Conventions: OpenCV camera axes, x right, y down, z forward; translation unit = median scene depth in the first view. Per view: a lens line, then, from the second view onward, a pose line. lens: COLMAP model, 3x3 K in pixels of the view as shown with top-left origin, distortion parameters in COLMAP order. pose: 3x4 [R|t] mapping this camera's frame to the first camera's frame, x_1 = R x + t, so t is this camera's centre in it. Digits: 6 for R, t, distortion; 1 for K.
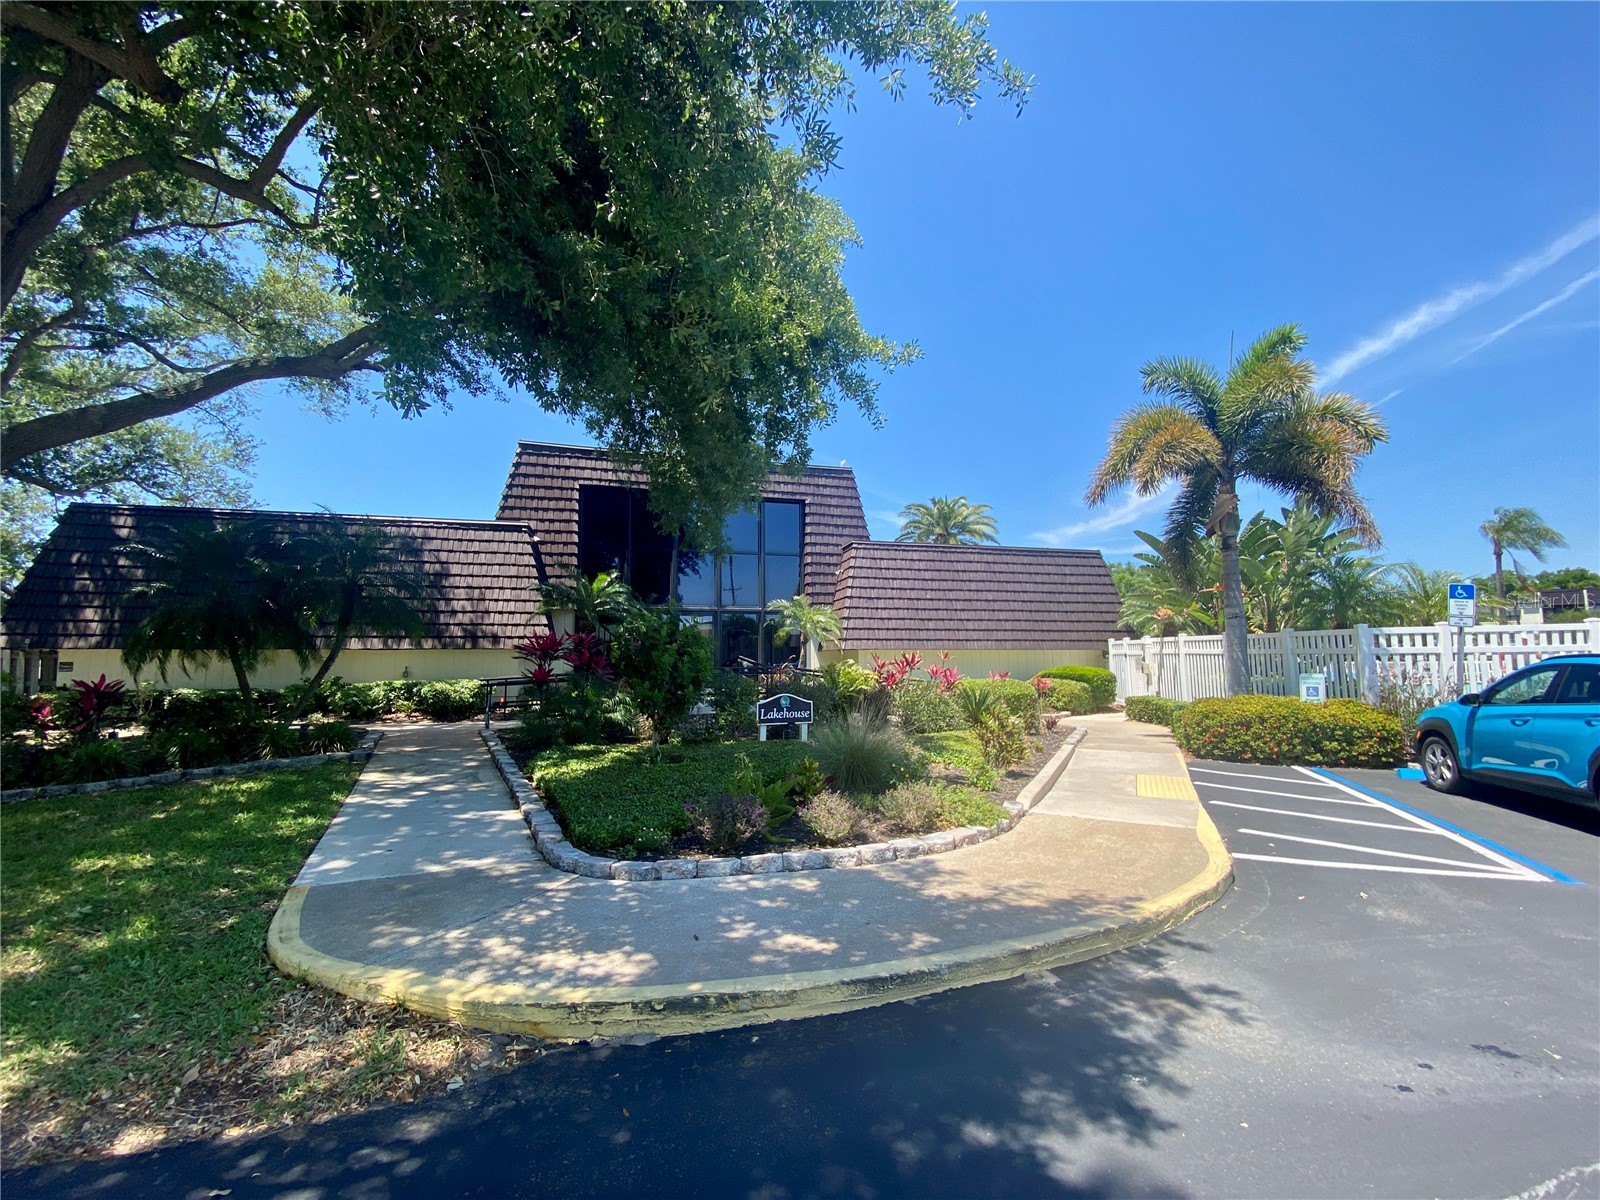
lens RADIAL K [[644.2, 0, 802.1], [0, 644.2, 599.0], [0, 0, 1]] dist [0.002043, 0.000065]
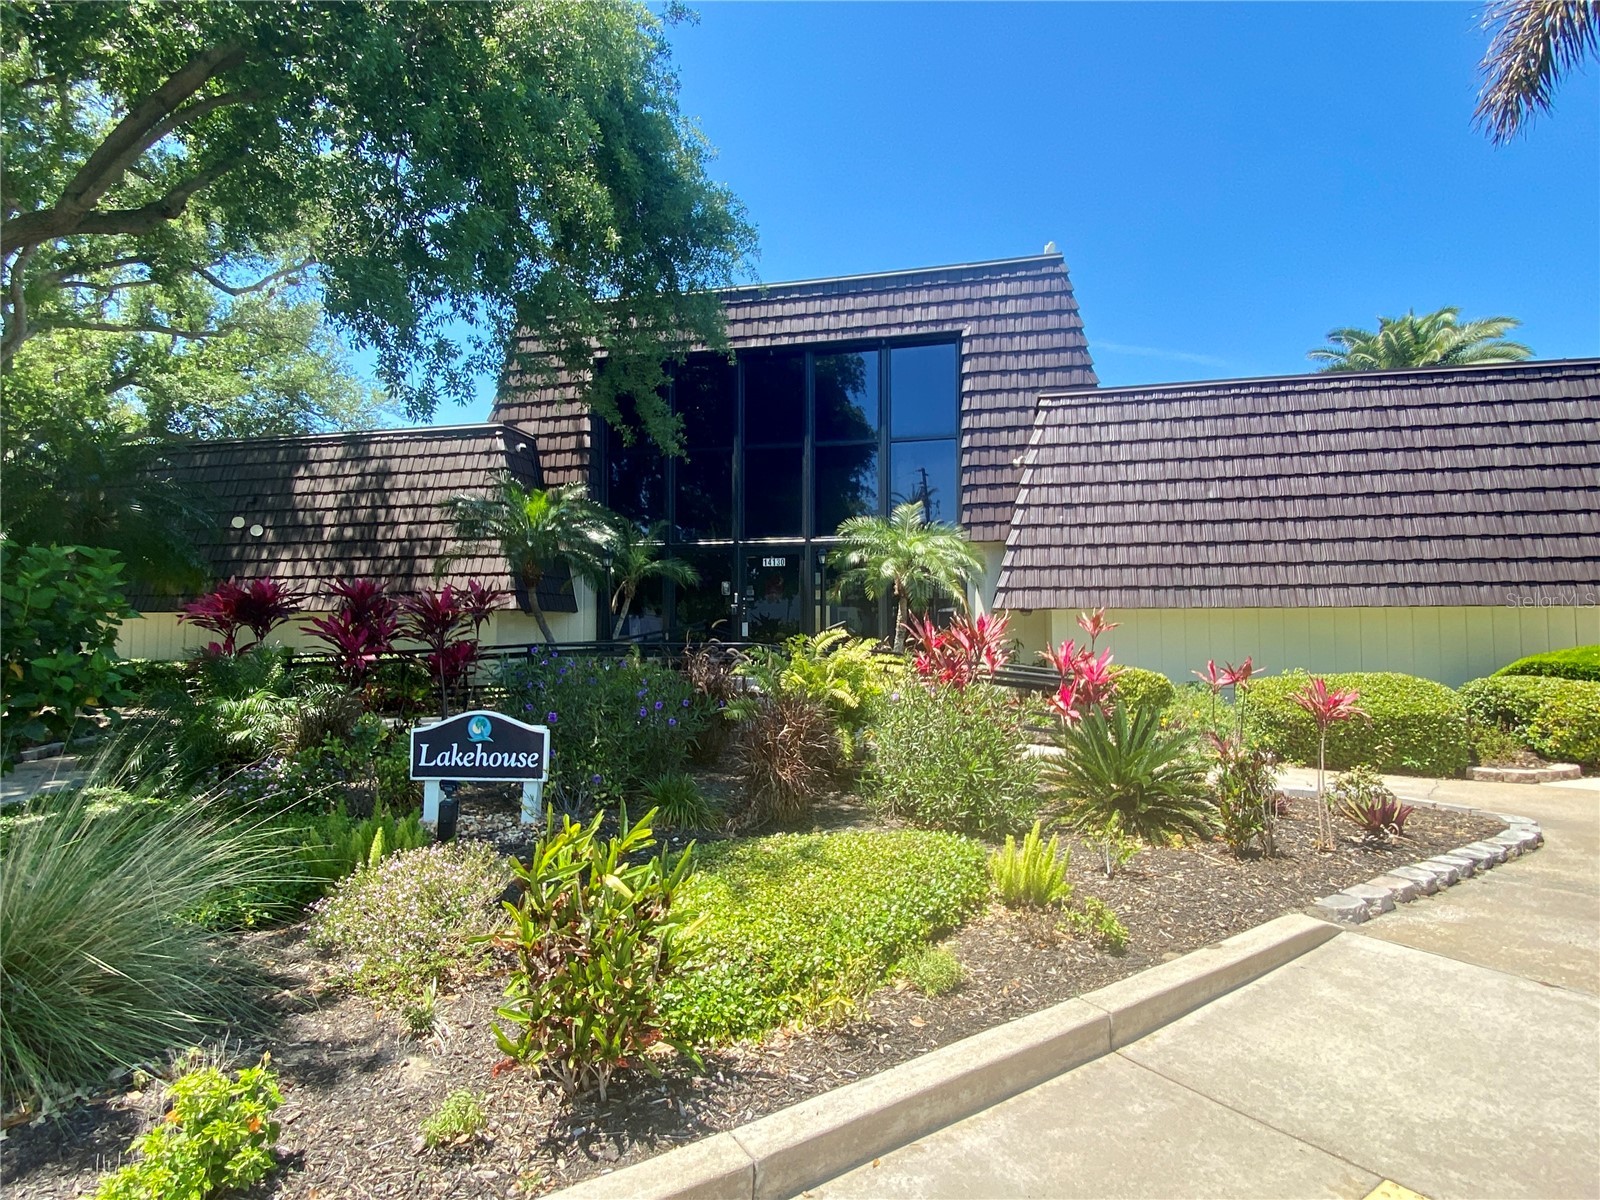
lens RADIAL K [[840.2, 0, 795.2], [0, 840.2, 605.4], [0, 0, 1]] dist [0.021366, -0.023611]
pose [[0.879903, -0.008857, -0.475071, 0.215882], [0.042869, 0.997228, 0.060808, 0.025860], [0.473216, -0.073871, 0.877844, 0.307207]]
